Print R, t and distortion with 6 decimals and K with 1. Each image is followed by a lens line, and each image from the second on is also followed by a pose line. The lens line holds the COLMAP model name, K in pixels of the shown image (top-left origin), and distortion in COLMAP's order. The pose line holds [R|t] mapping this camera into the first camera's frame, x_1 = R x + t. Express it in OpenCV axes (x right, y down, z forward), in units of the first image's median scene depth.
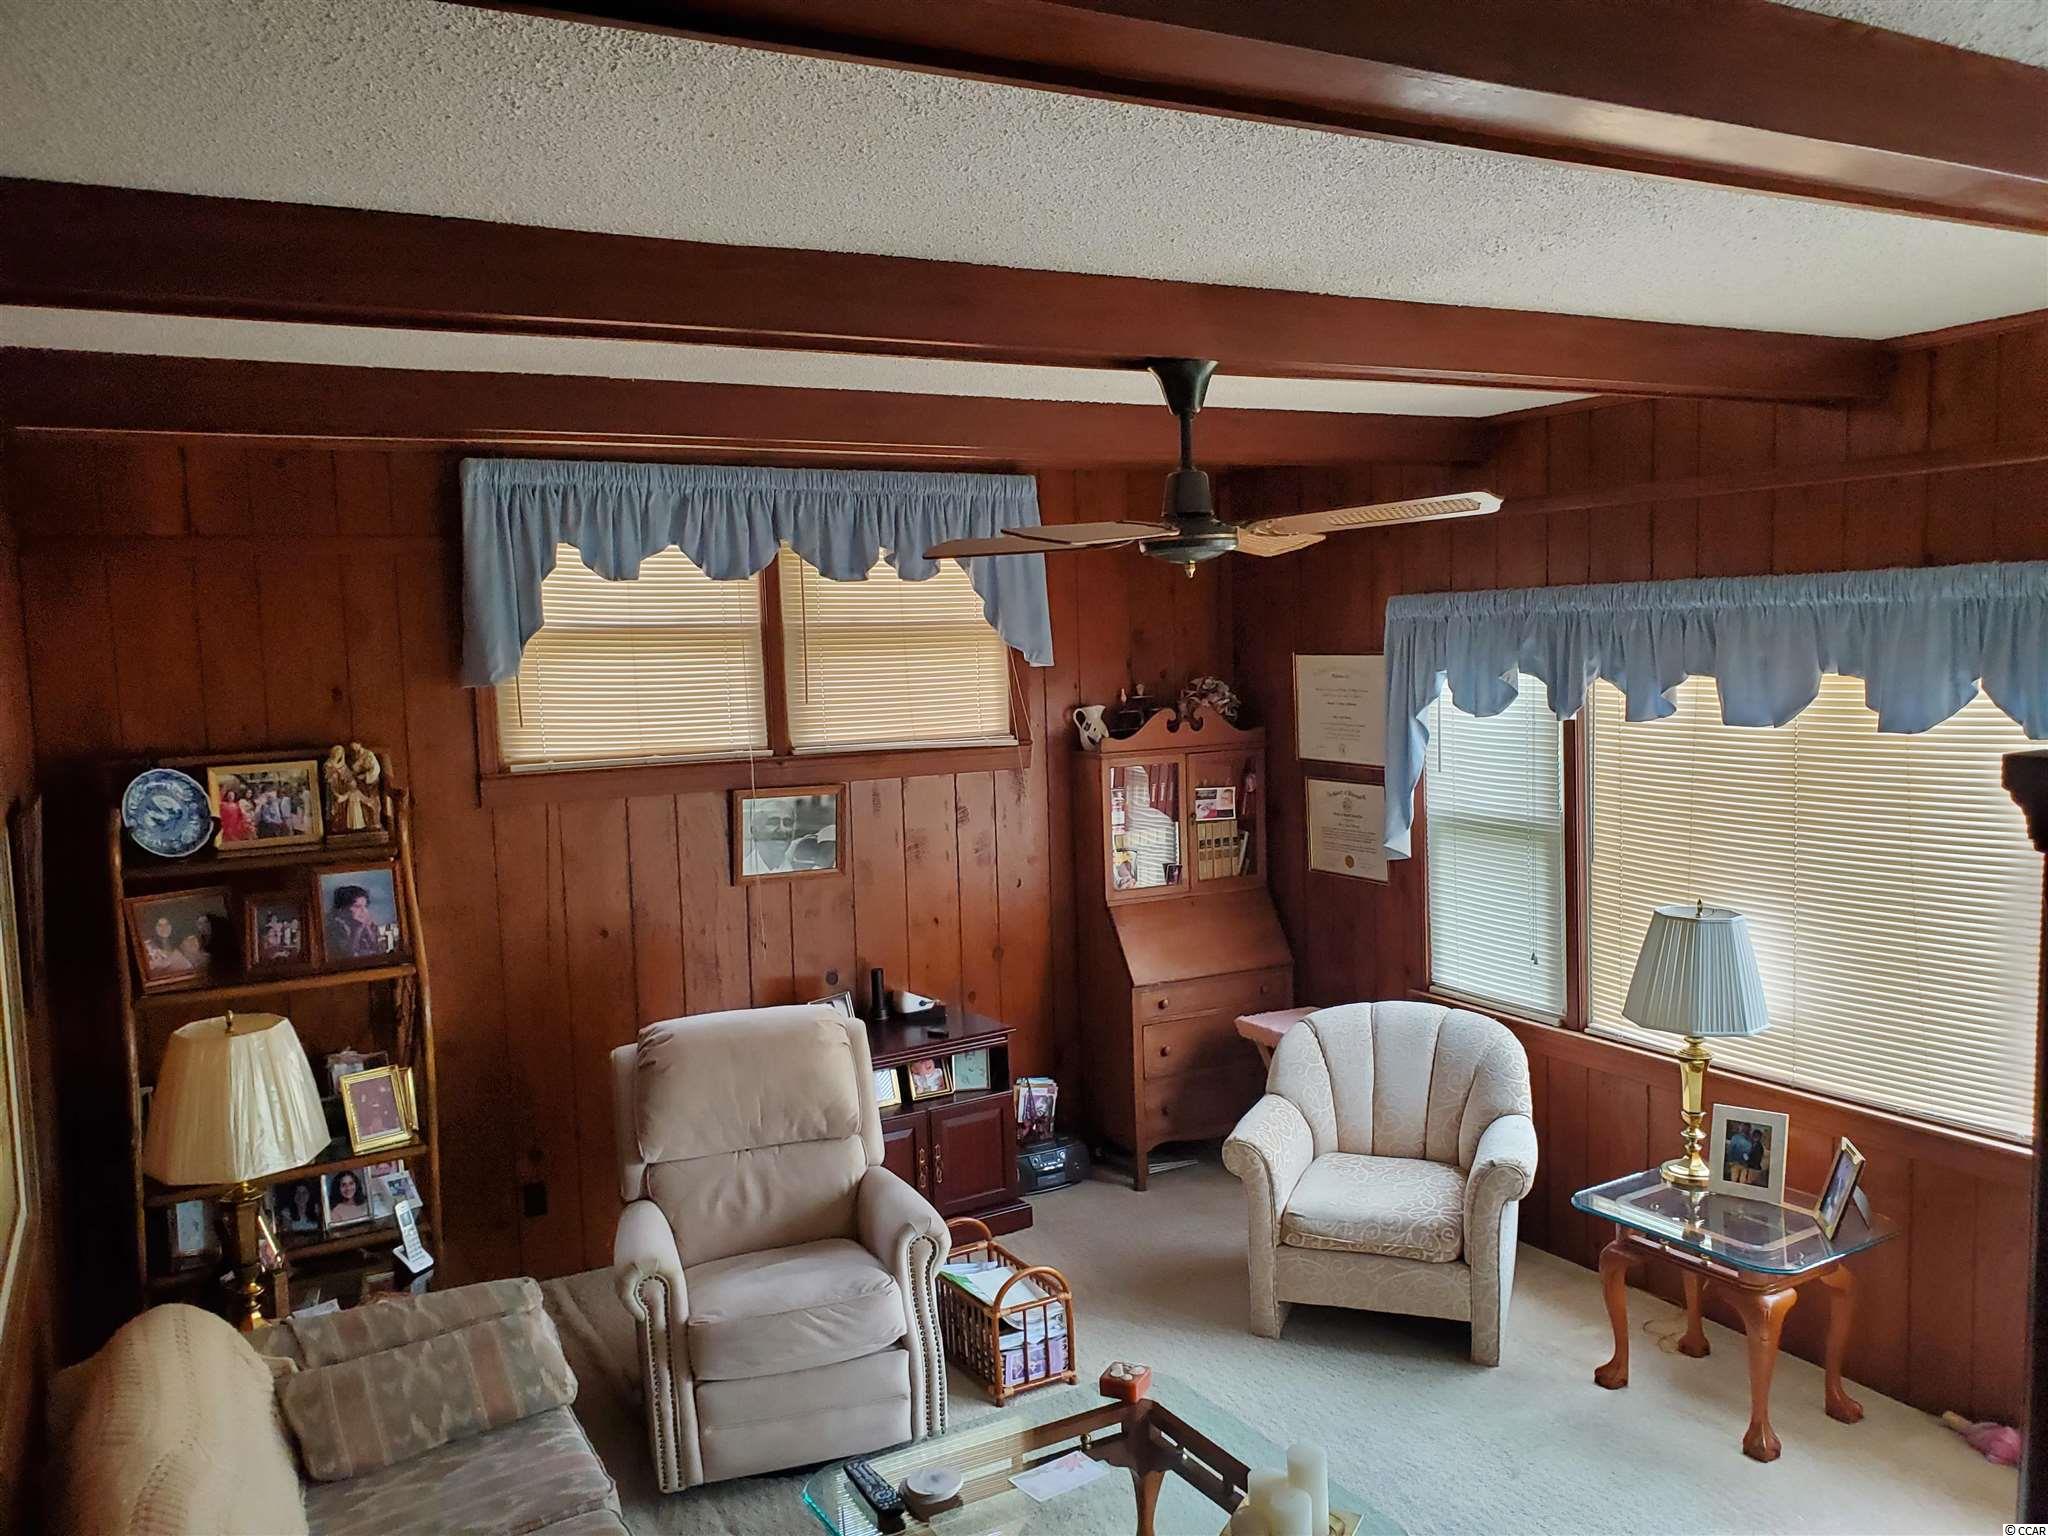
lens RADIAL K [[1565.2, 0, 971.3], [0, 1565.2, 770.5], [0, 0, 1]] dist [0.001880, -0.003246]
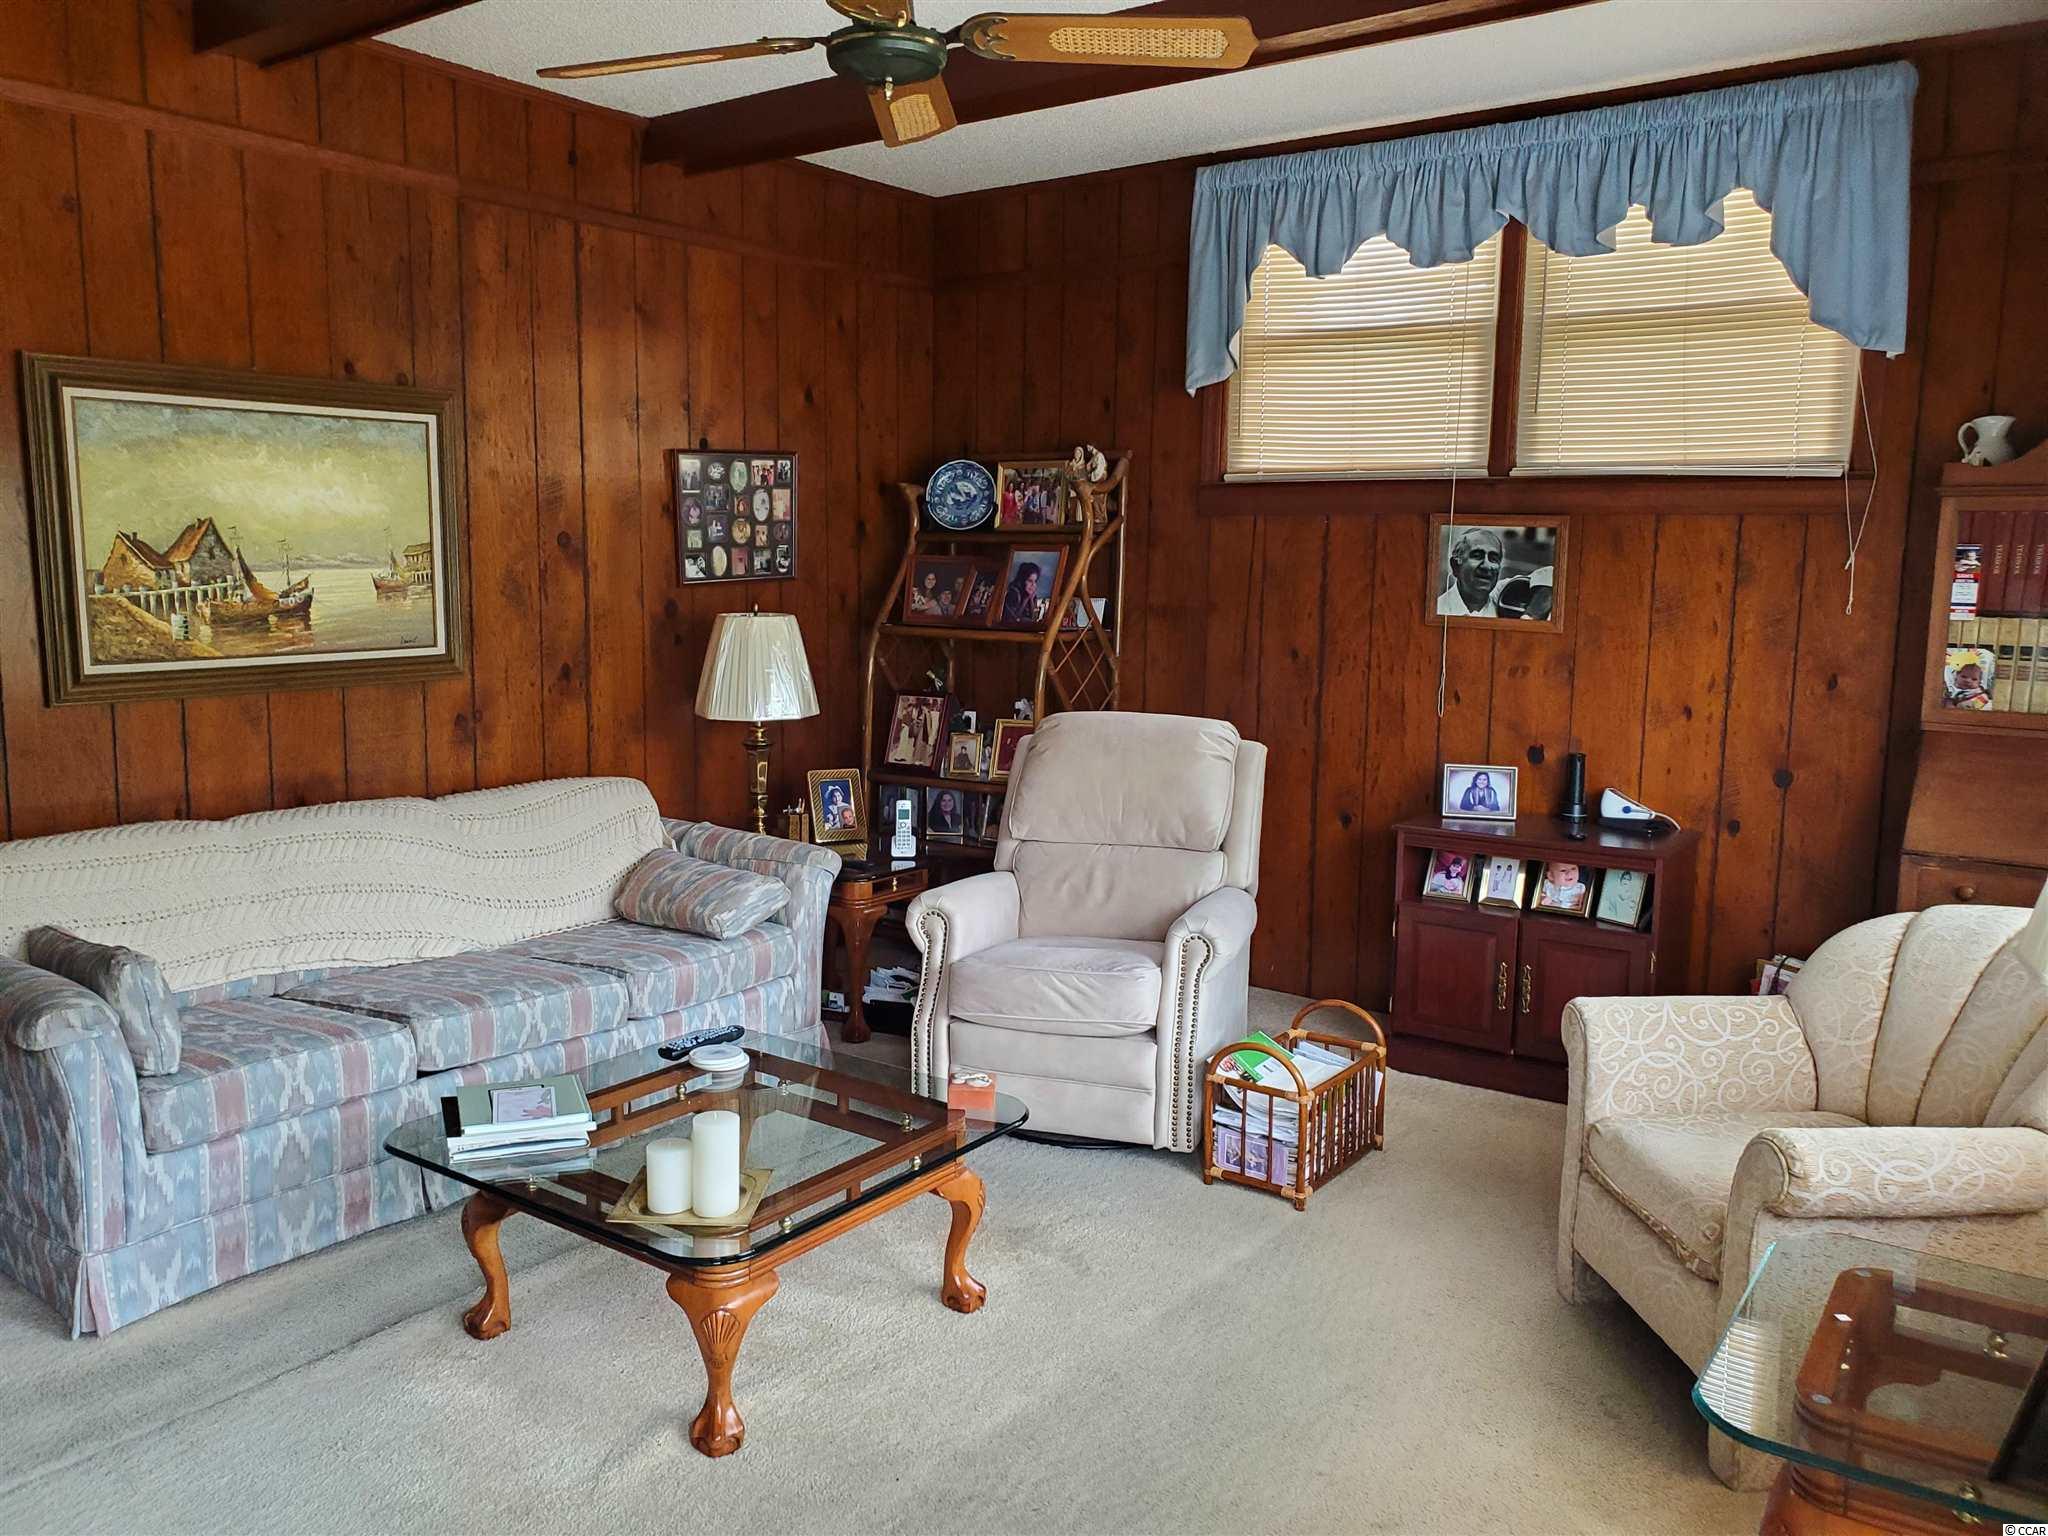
lens RADIAL K [[1565.2, 0, 971.3], [0, 1565.2, 770.5], [0, 0, 1]] dist [0.001880, -0.003246]
pose [[0.402035, 0.166006, -0.900450, 0.589229], [-0.100410, 0.985489, 0.136853, 0.063627], [0.910102, 0.035394, 0.412870, 0.430792]]
